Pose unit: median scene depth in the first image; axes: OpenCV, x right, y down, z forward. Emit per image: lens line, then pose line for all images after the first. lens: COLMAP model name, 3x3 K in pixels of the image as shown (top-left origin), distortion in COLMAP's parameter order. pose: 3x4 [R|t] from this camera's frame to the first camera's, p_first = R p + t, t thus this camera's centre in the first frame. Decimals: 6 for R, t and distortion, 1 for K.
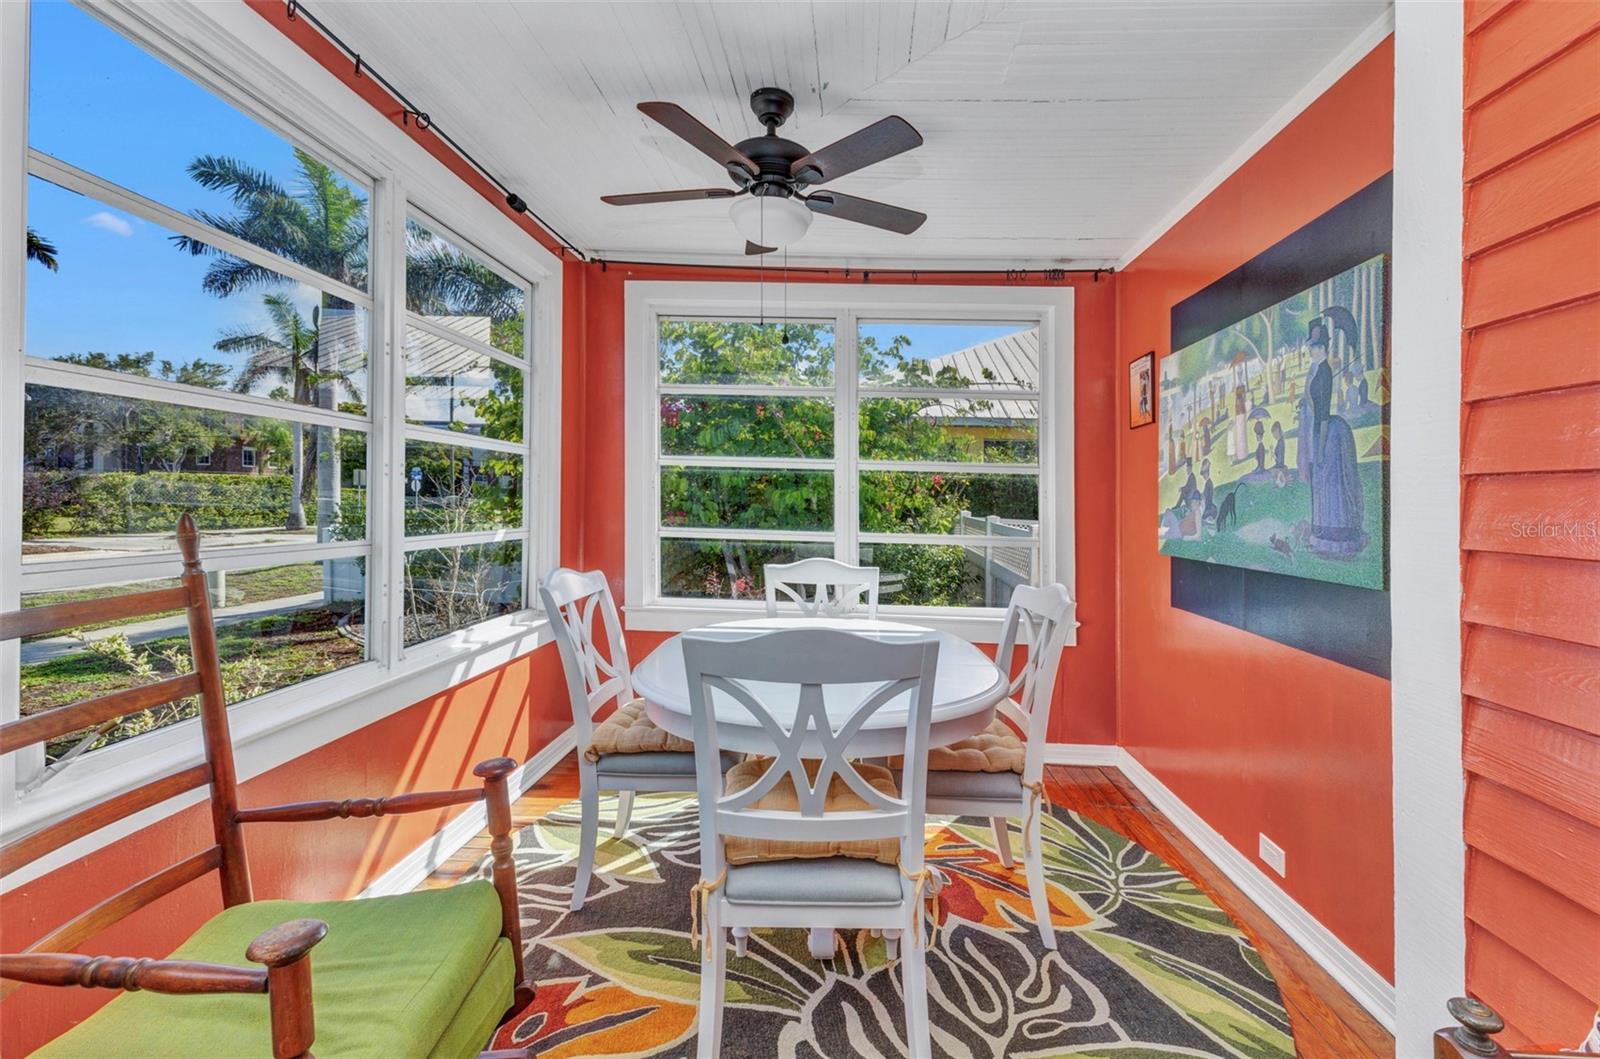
lens RADIAL K [[705.1, 0, 792.4], [0, 705.1, 529.9], [0, 0, 1]] dist [0.002421, 0.000199]
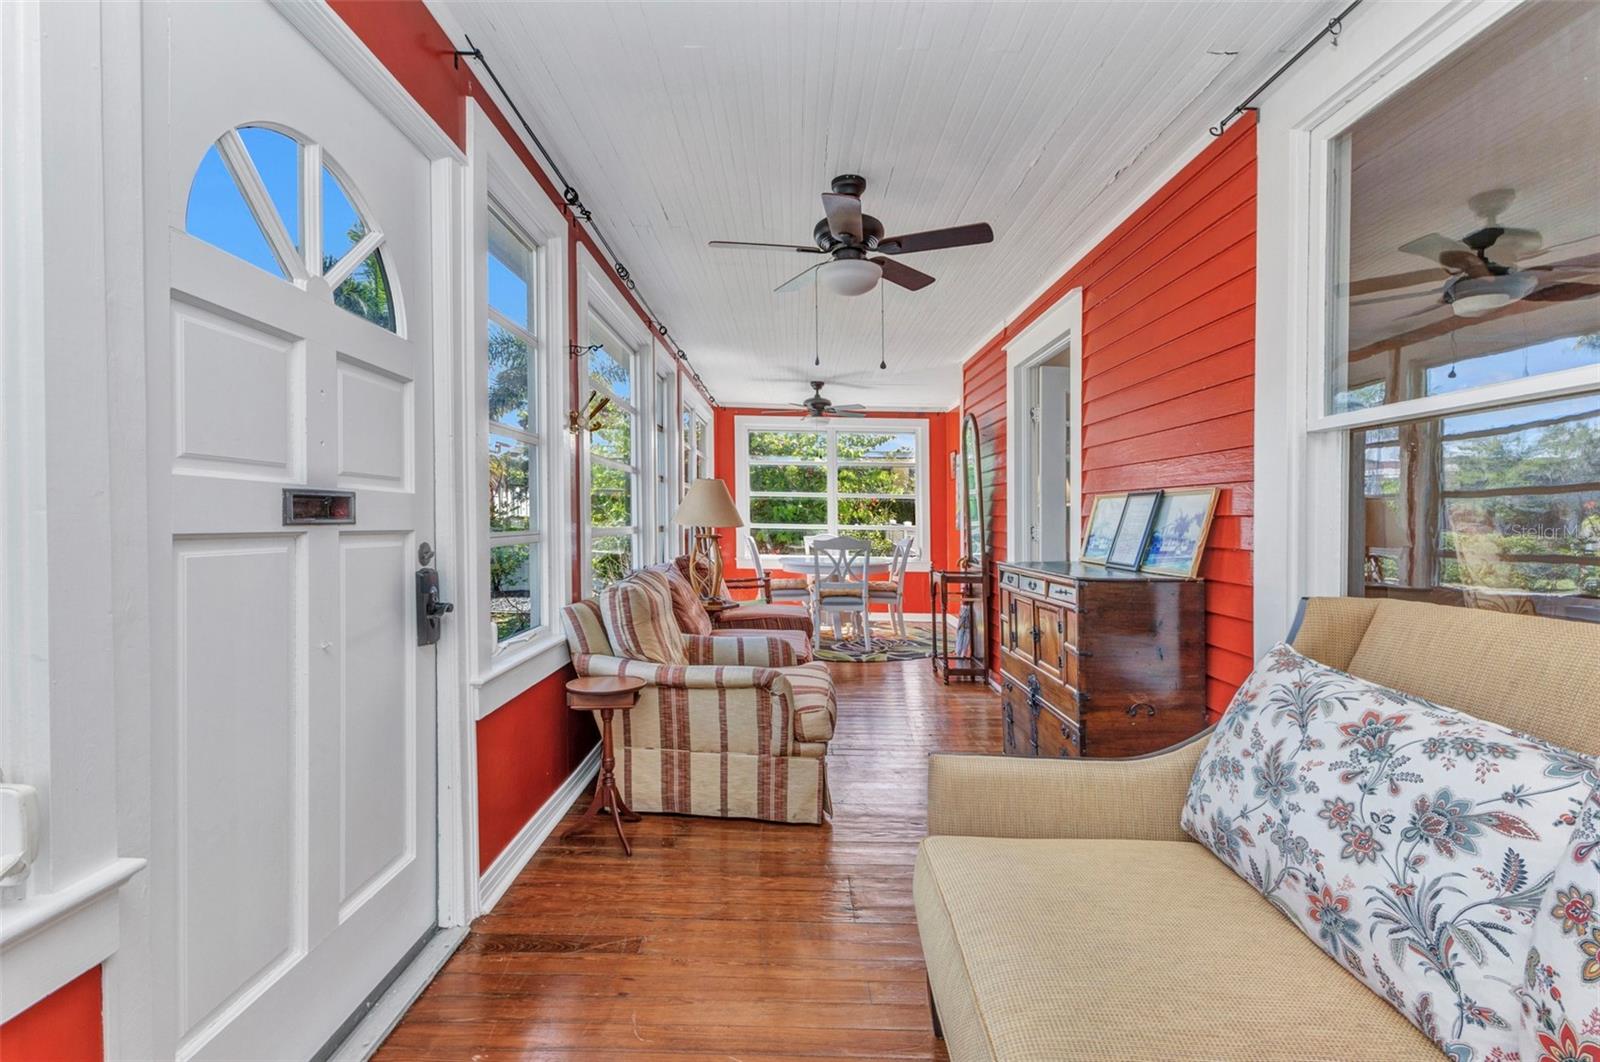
lens RADIAL K [[705.1, 0, 792.4], [0, 705.1, 531.4], [0, 0, 1]] dist [0.002421, 0.000199]
pose [[0.996548, -0.012033, 0.082144, -0.242885], [0.013896, 0.999658, -0.022149, 0.073114], [-0.081849, 0.023214, 0.996374, -1.266426]]
